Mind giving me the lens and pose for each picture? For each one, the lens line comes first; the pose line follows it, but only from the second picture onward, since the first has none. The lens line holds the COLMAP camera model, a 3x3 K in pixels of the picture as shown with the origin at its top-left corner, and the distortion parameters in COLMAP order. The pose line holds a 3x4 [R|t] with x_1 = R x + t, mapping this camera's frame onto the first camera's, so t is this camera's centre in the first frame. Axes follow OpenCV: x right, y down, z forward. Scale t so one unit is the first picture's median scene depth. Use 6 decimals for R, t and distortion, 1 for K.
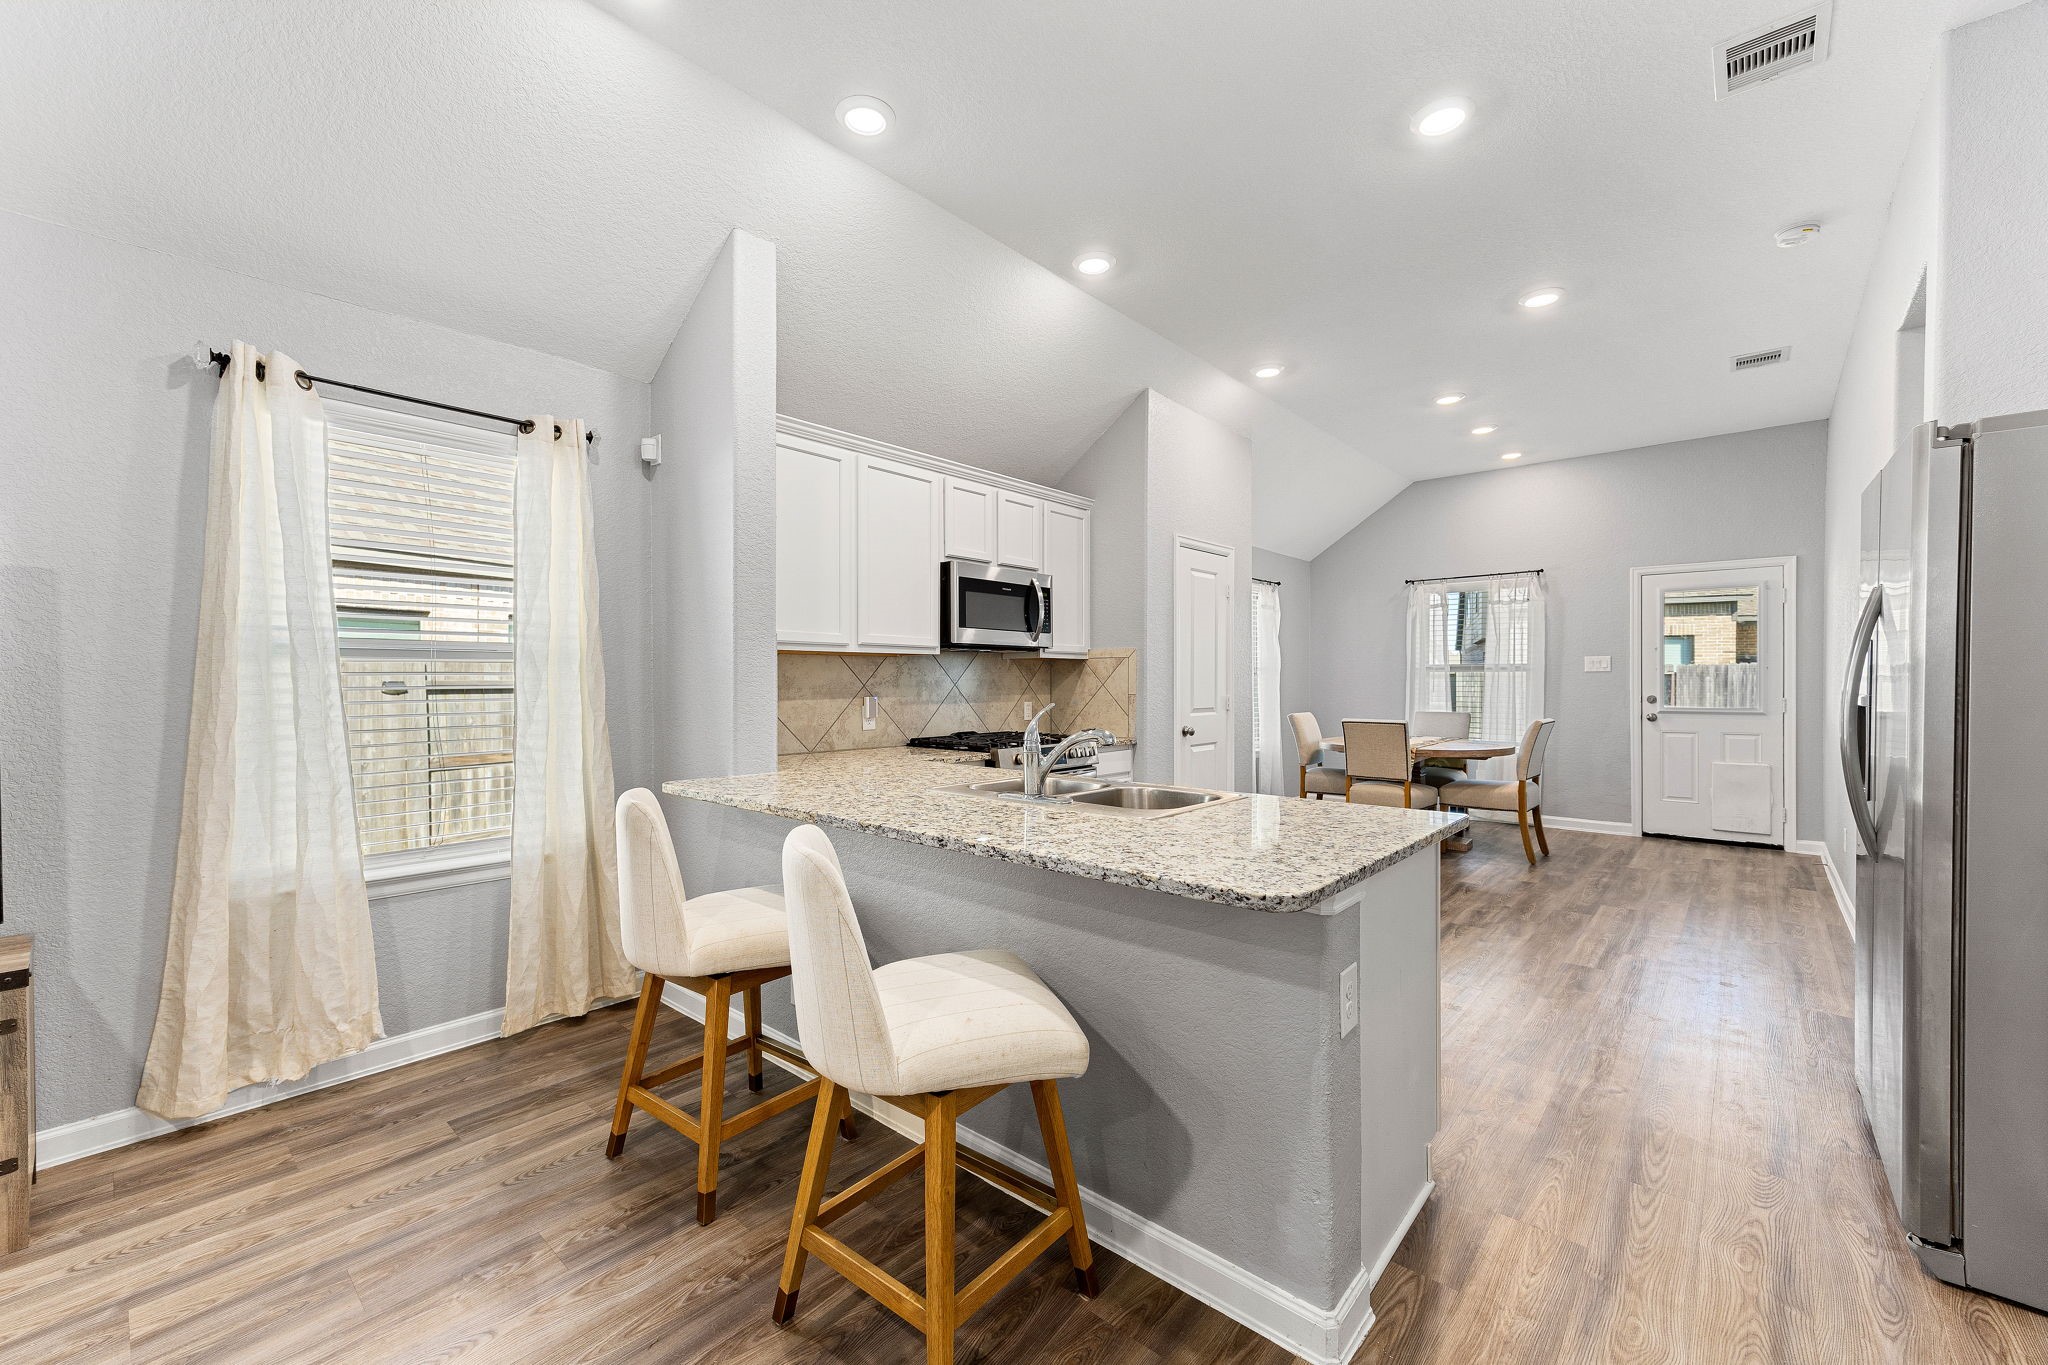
lens RADIAL K [[822.4, 0, 1024.0], [0, 822.4, 682.5], [0, 0, 1]] dist [0.006119, -0.000405]
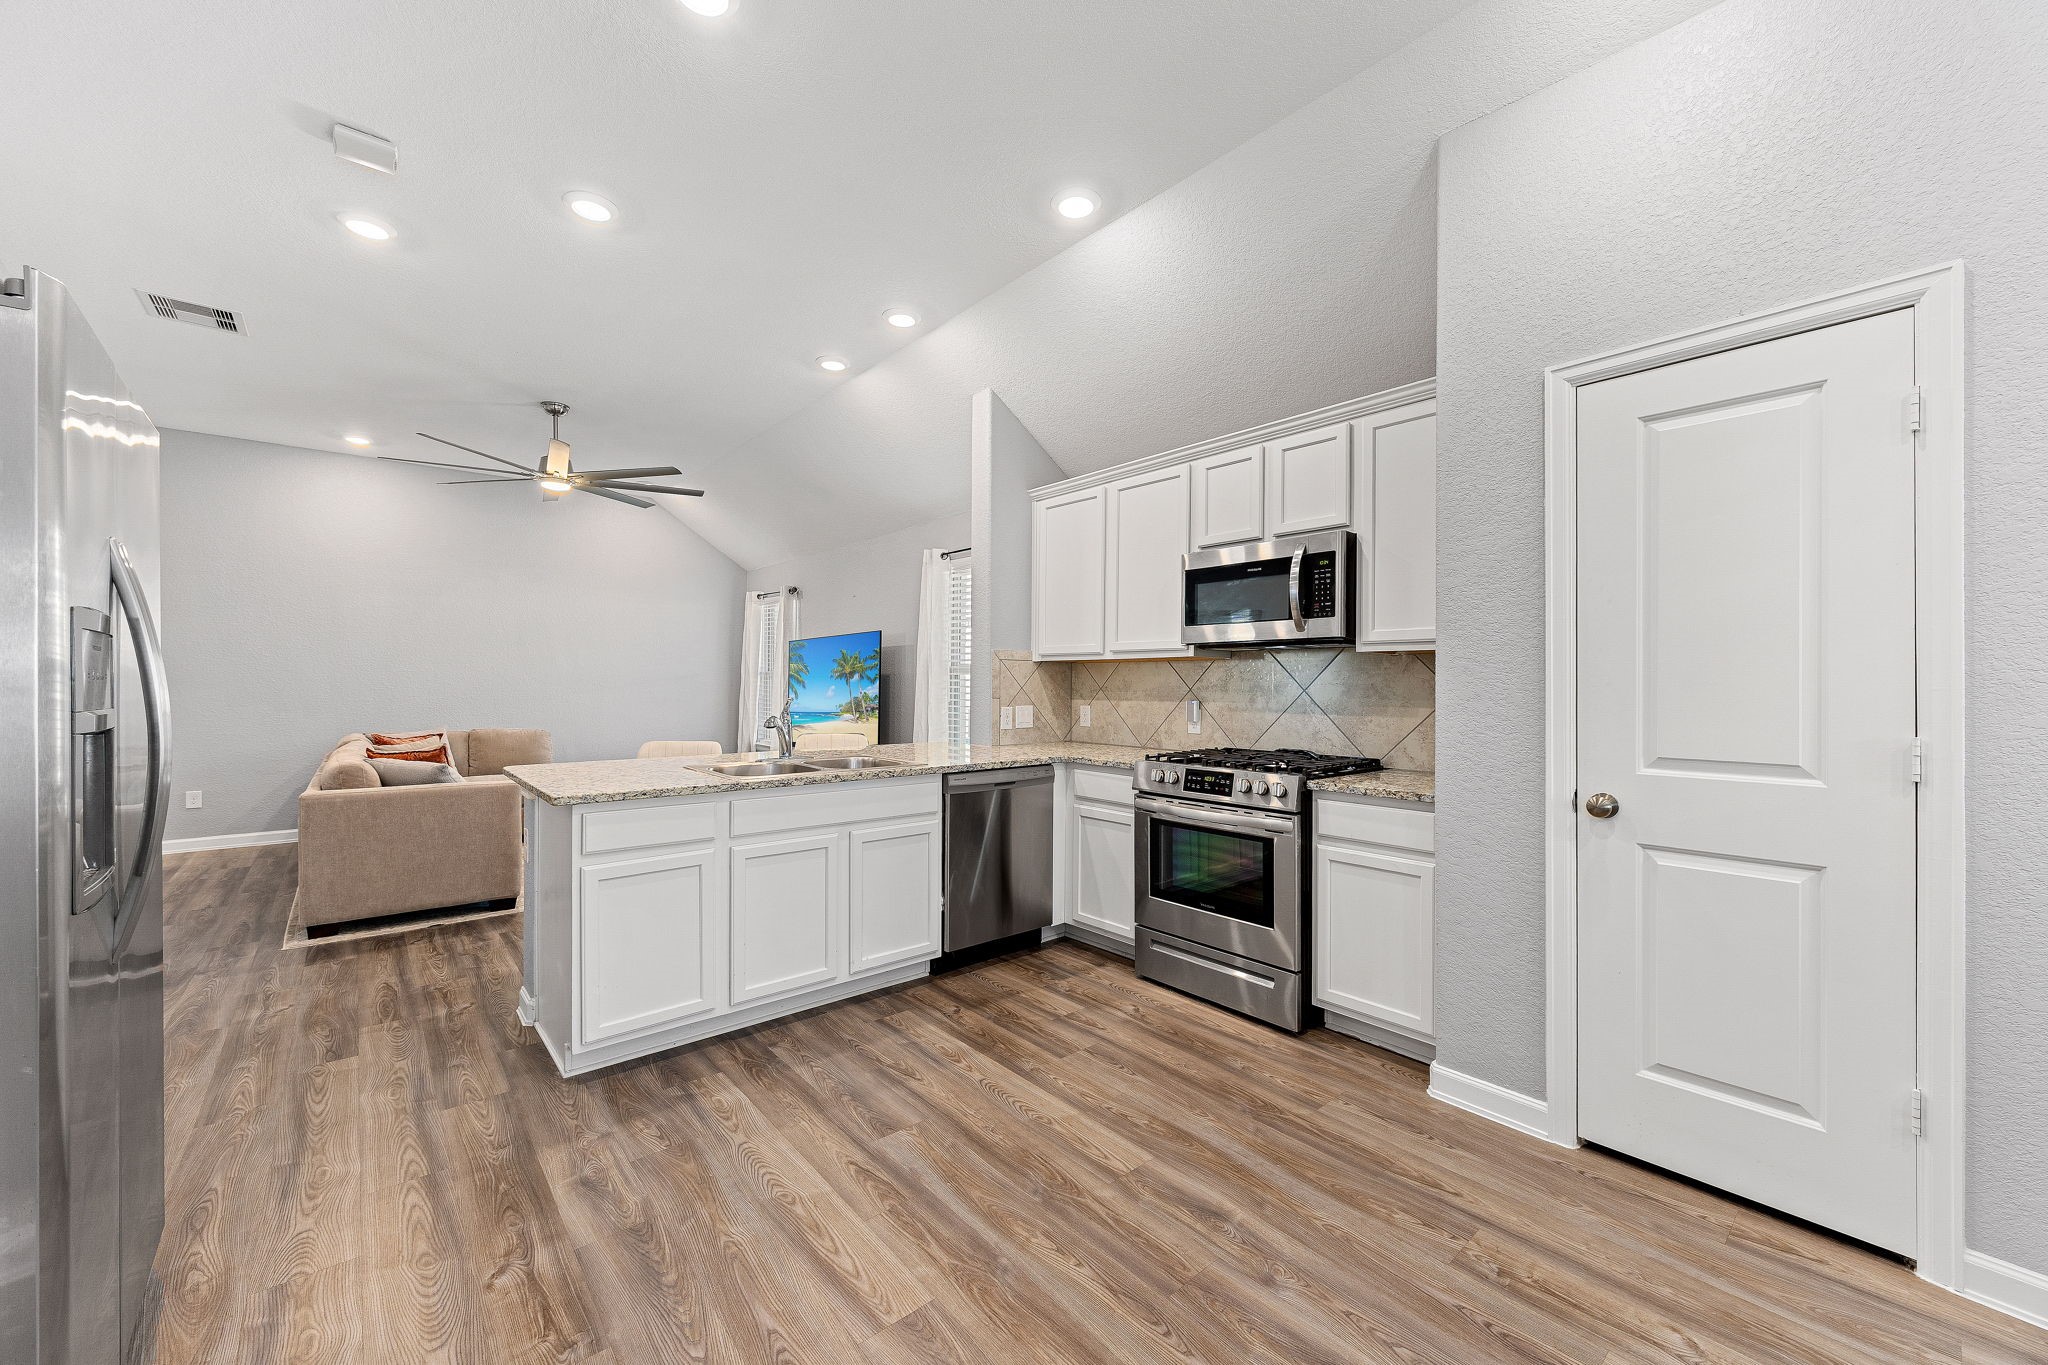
lens RADIAL K [[795.1, 0, 1024.0], [0, 795.1, 677.1], [0, 0, 1]] dist [-0.002452, -0.000207]
pose [[-0.145423, -0.006346, -0.989349, 1.155451], [-0.005137, 0.999971, -0.005659, -0.007377], [0.989356, 0.004259, -0.145451, 1.345900]]
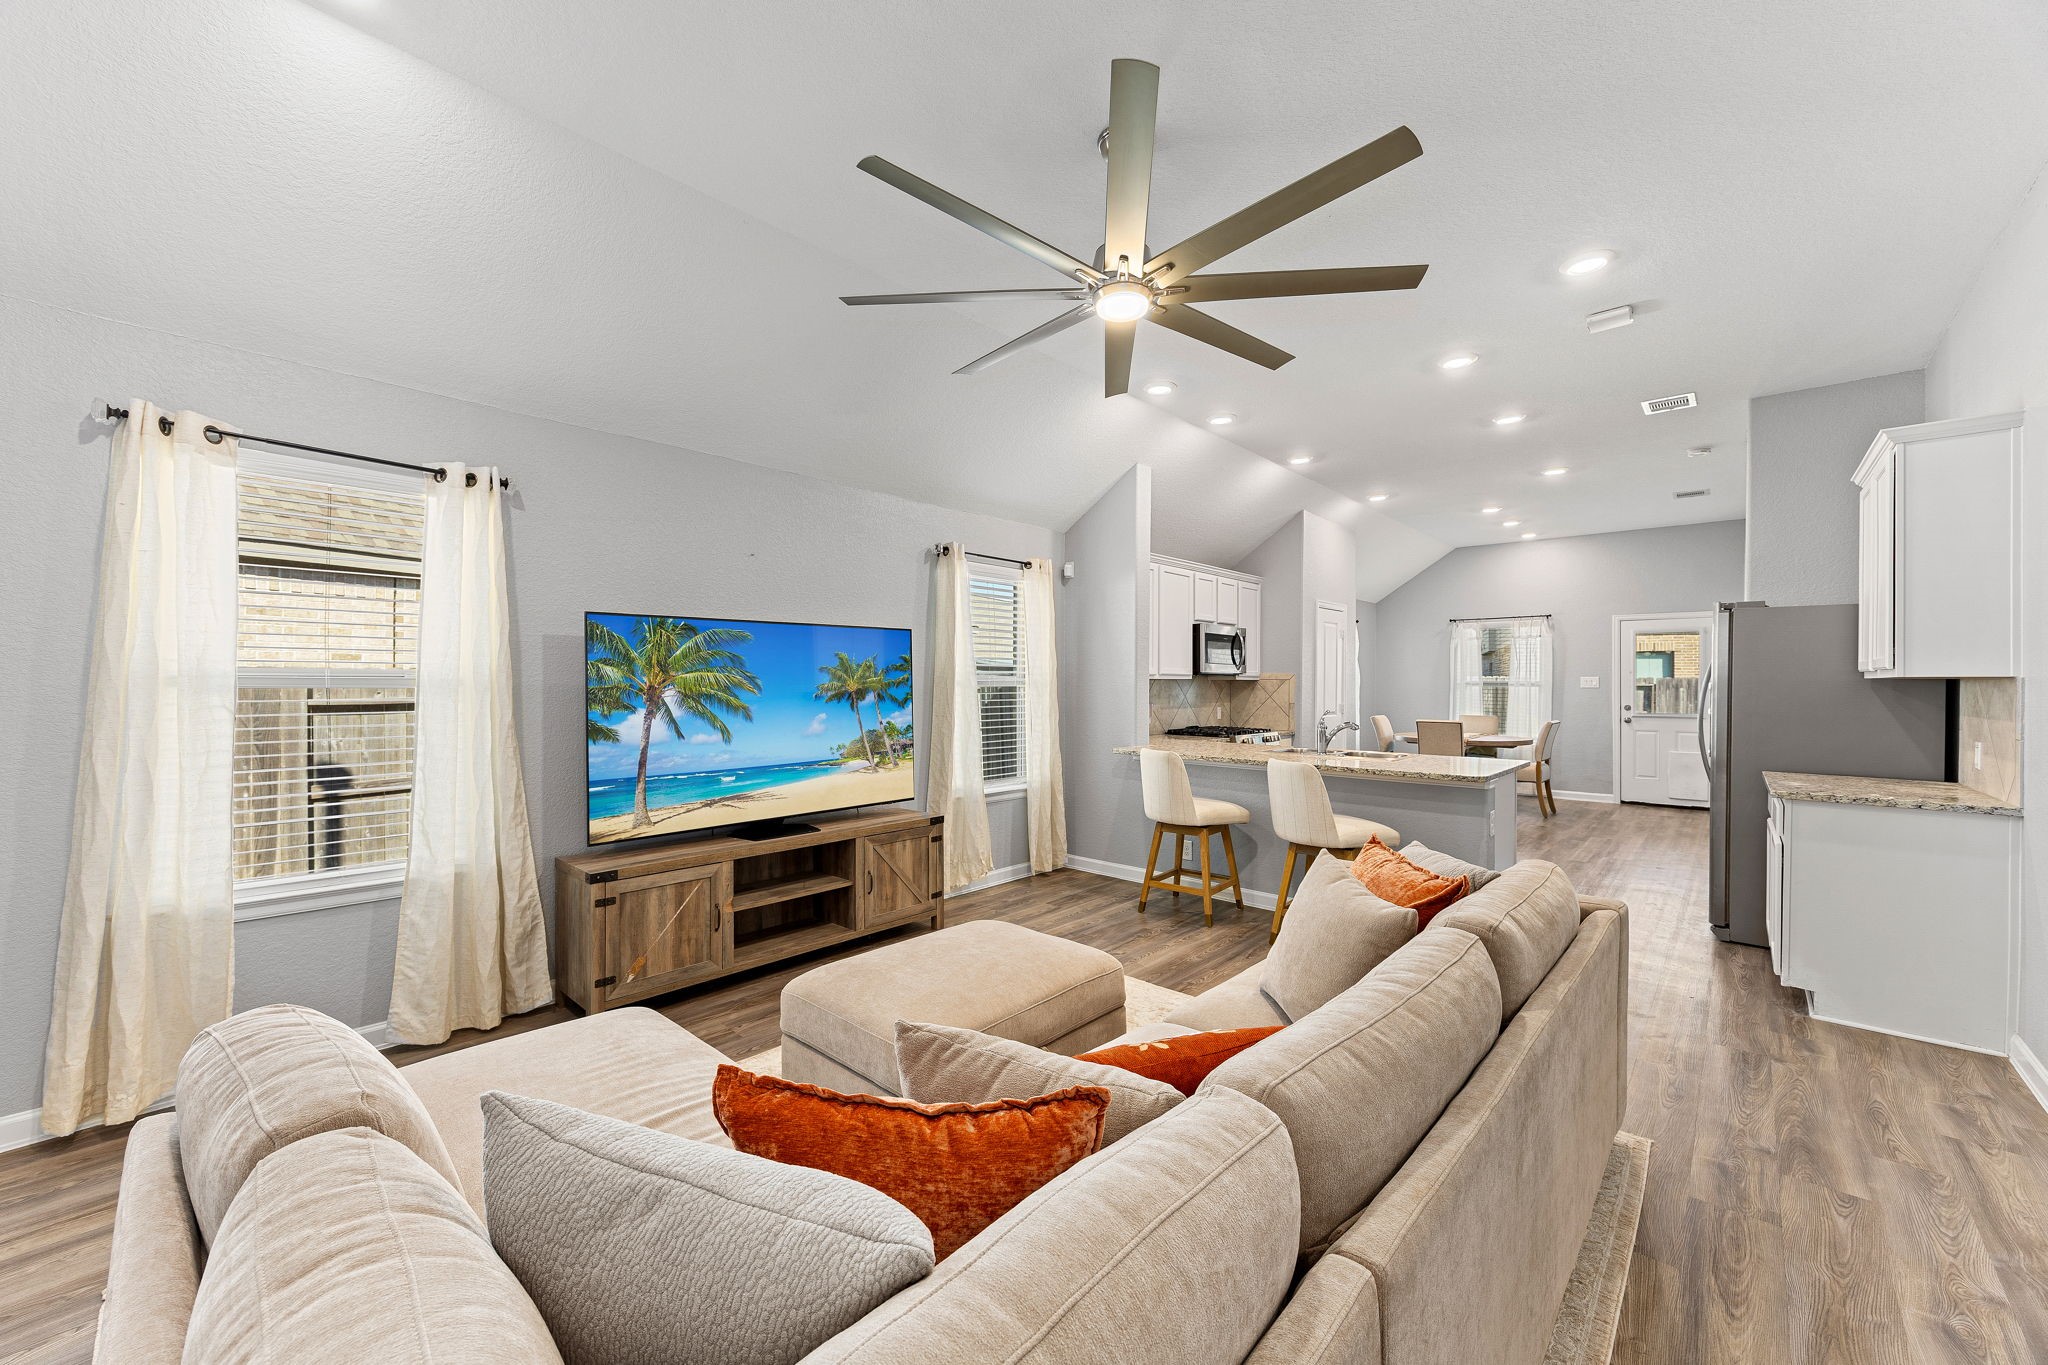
lens RADIAL K [[795.1, 0, 1024.0], [0, 795.1, 677.1], [0, 0, 1]] dist [-0.002452, -0.000207]
pose [[0.999882, 0.006362, -0.014001, -0.586761], [-0.006490, 0.999938, -0.009072, -0.029482], [0.013942, 0.009162, 0.999861, -0.861138]]
